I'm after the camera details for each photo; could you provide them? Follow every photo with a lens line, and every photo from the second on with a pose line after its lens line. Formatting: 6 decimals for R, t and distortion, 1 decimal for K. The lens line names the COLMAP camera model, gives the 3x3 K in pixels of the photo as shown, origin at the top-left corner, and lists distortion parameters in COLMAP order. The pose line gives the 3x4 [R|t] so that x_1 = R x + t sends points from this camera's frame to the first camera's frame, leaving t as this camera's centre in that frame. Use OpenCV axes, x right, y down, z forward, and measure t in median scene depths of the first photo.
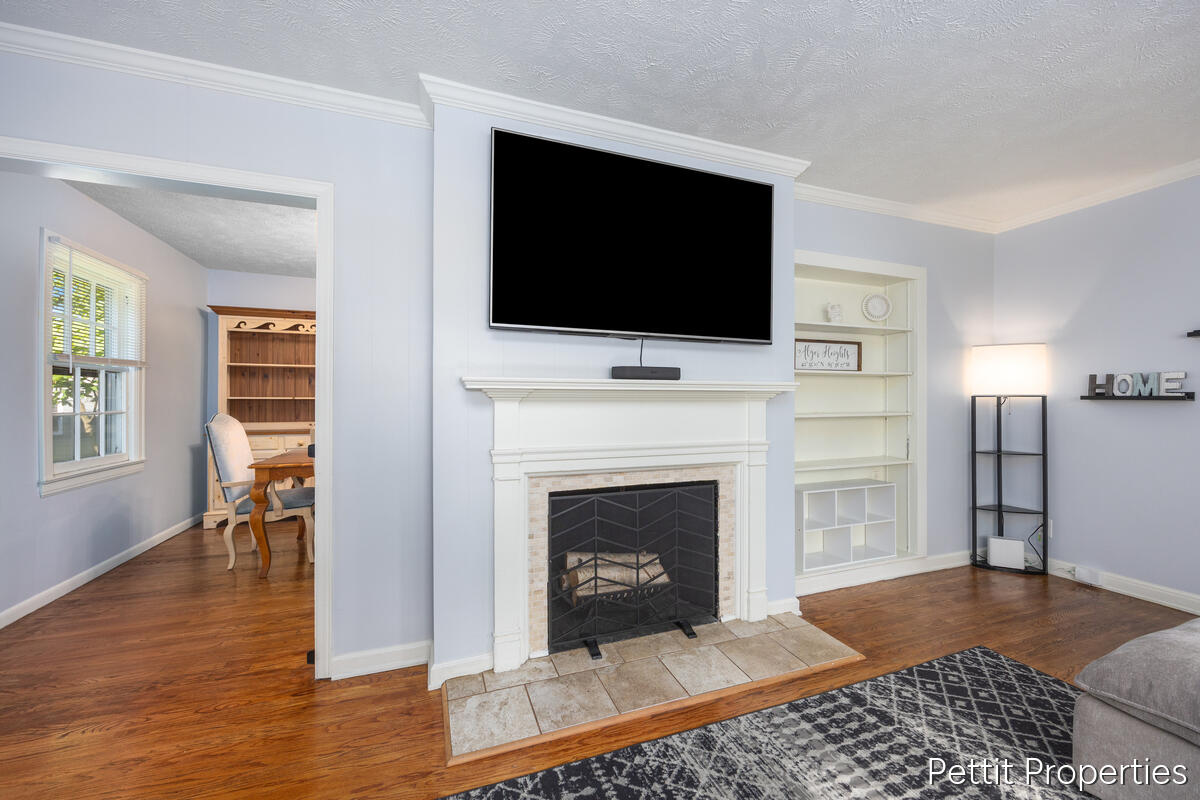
lens RADIAL K [[489.7, 0, 603.5], [0, 489.7, 394.0], [0, 0, 1]] dist [0.000786, 0.000011]
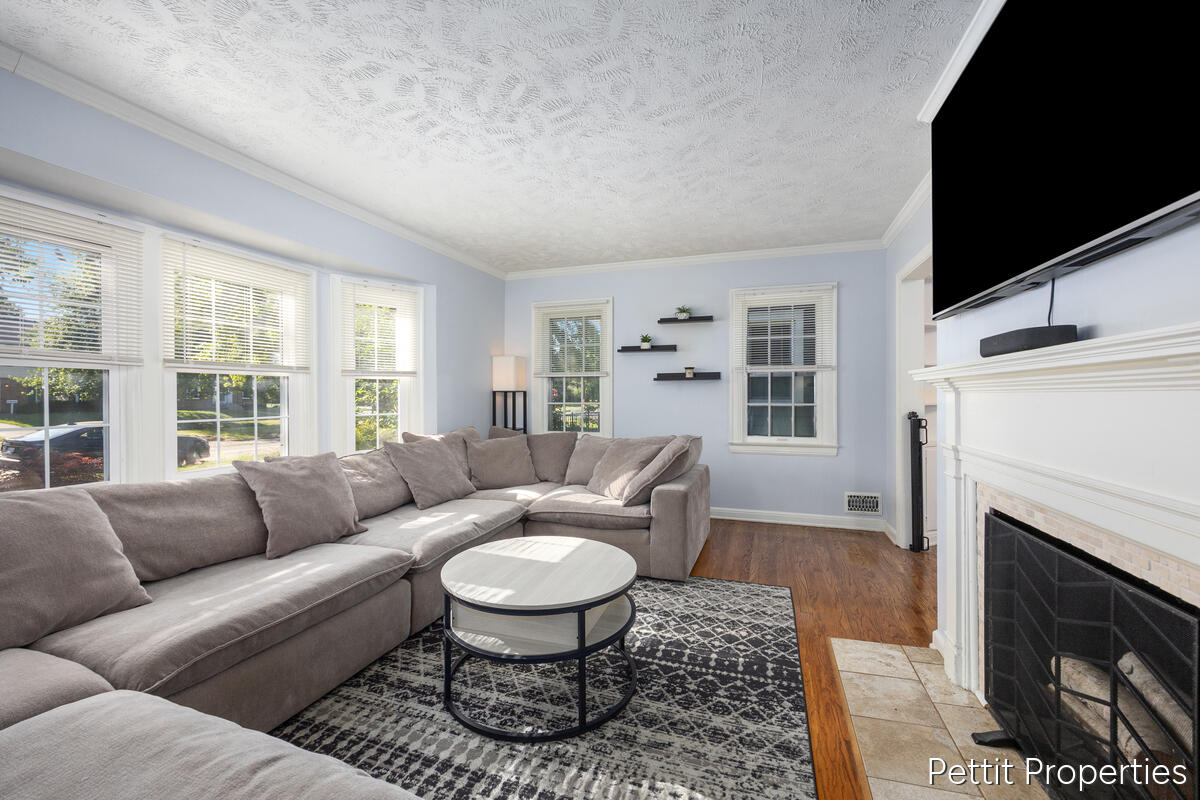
lens RADIAL K [[489.7, 0, 603.1], [0, 489.7, 394.5], [0, 0, 1]] dist [0.000786, 0.000011]
pose [[-0.630097, 0.006839, -0.776486, 1.223956], [0.002452, 0.999974, 0.006818, 0.011503], [0.776512, 0.002393, -0.630098, 1.378925]]
